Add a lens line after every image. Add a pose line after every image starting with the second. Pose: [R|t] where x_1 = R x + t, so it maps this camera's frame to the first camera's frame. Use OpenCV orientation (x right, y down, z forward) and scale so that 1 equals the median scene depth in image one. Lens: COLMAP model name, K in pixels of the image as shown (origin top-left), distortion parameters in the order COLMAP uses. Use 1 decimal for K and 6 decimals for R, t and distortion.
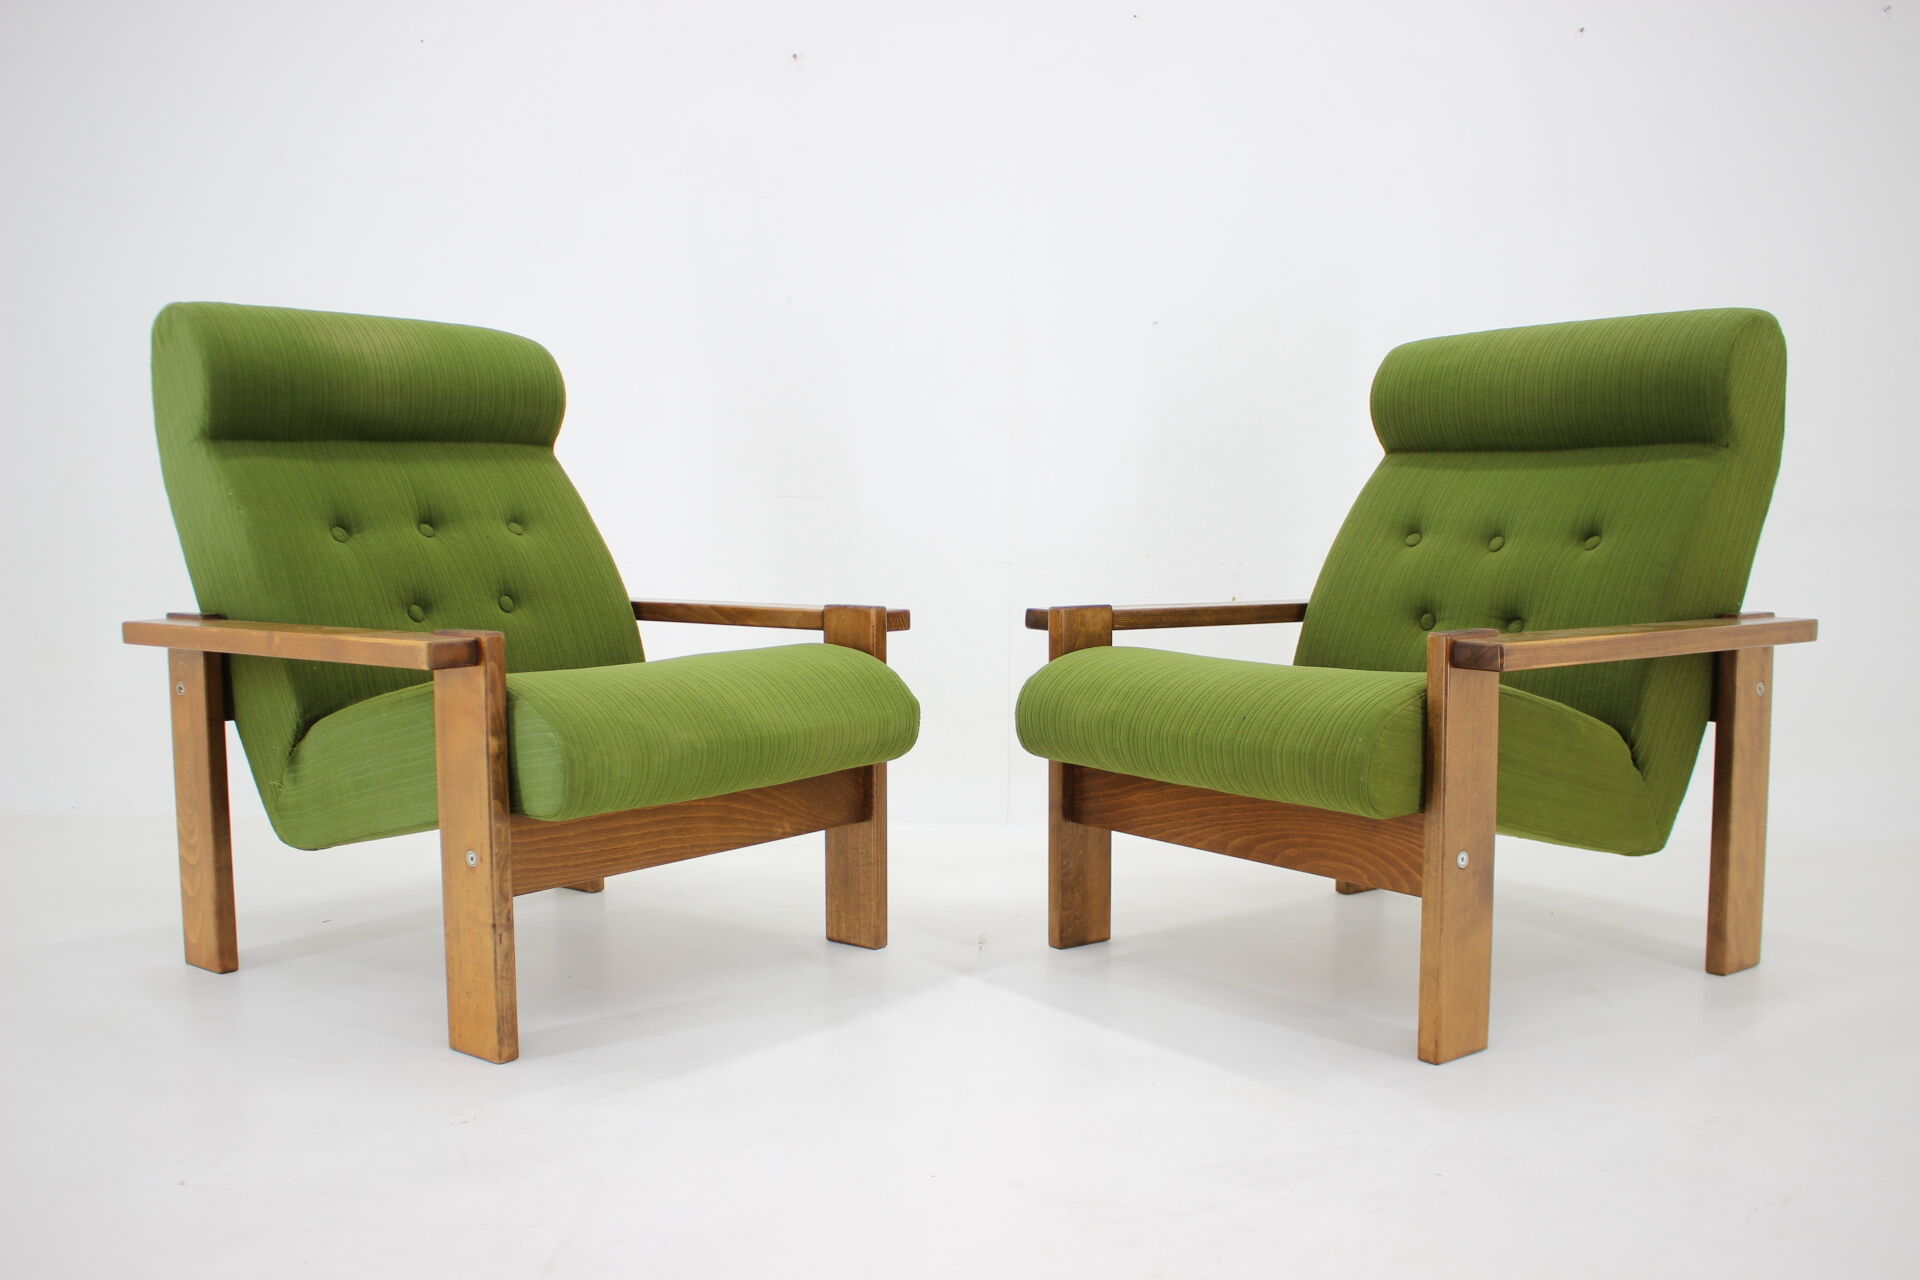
lens RADIAL K [[1738.9, 0, 960.0], [0, 1738.9, 640.0], [0, 0, 1]] dist [-0.111599, 0.009993]
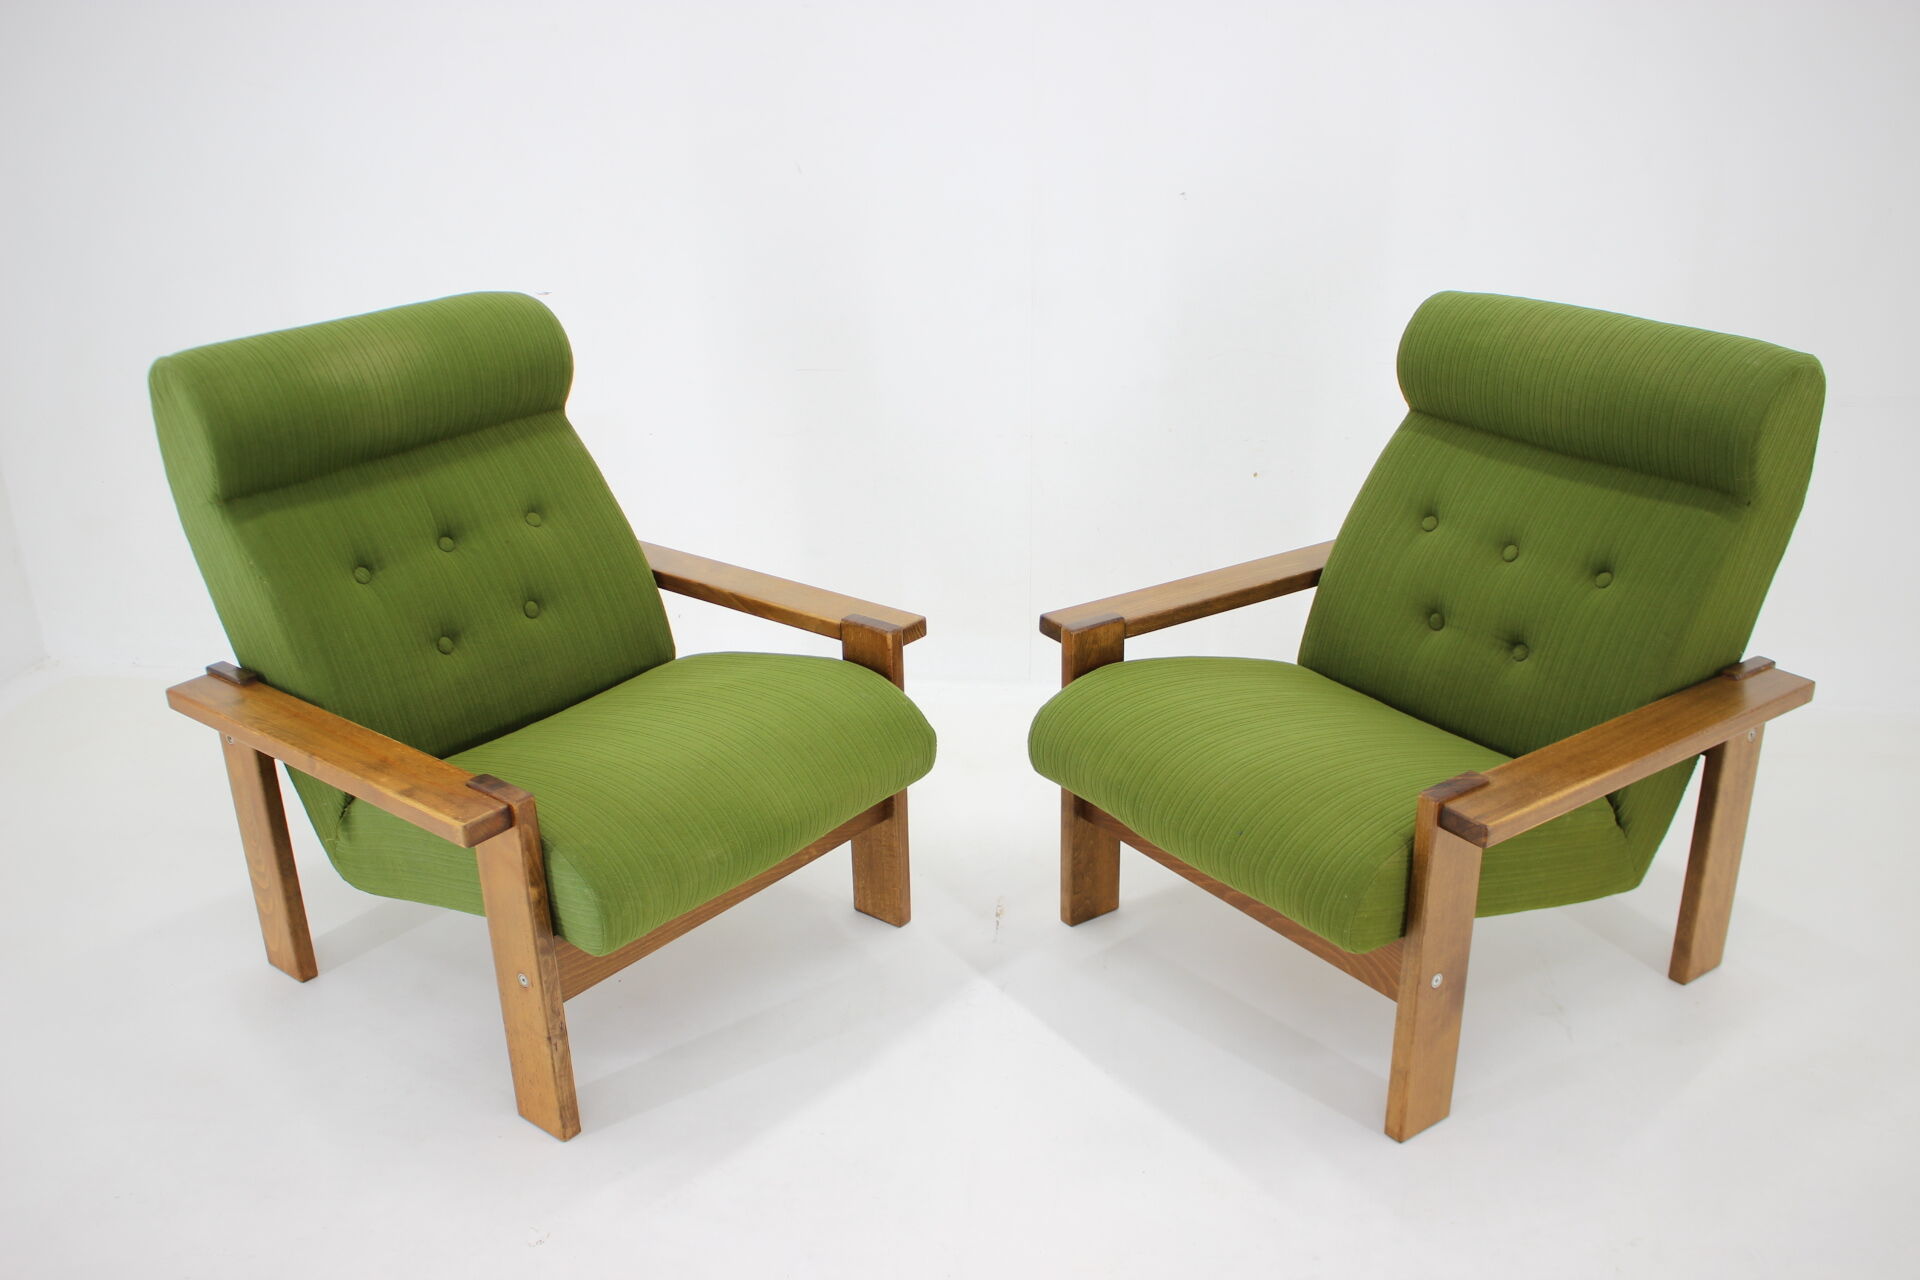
lens RADIAL K [[1738.9, 0, 960.0], [0, 1738.9, 640.0], [0, 0, 1]] dist [-0.111599, 0.009993]
pose [[0.999636, -0.006679, -0.026152, 0.019417], [0.014304, 0.952739, 0.303453, -0.340826], [0.022889, -0.303717, 0.952487, 0.027499]]
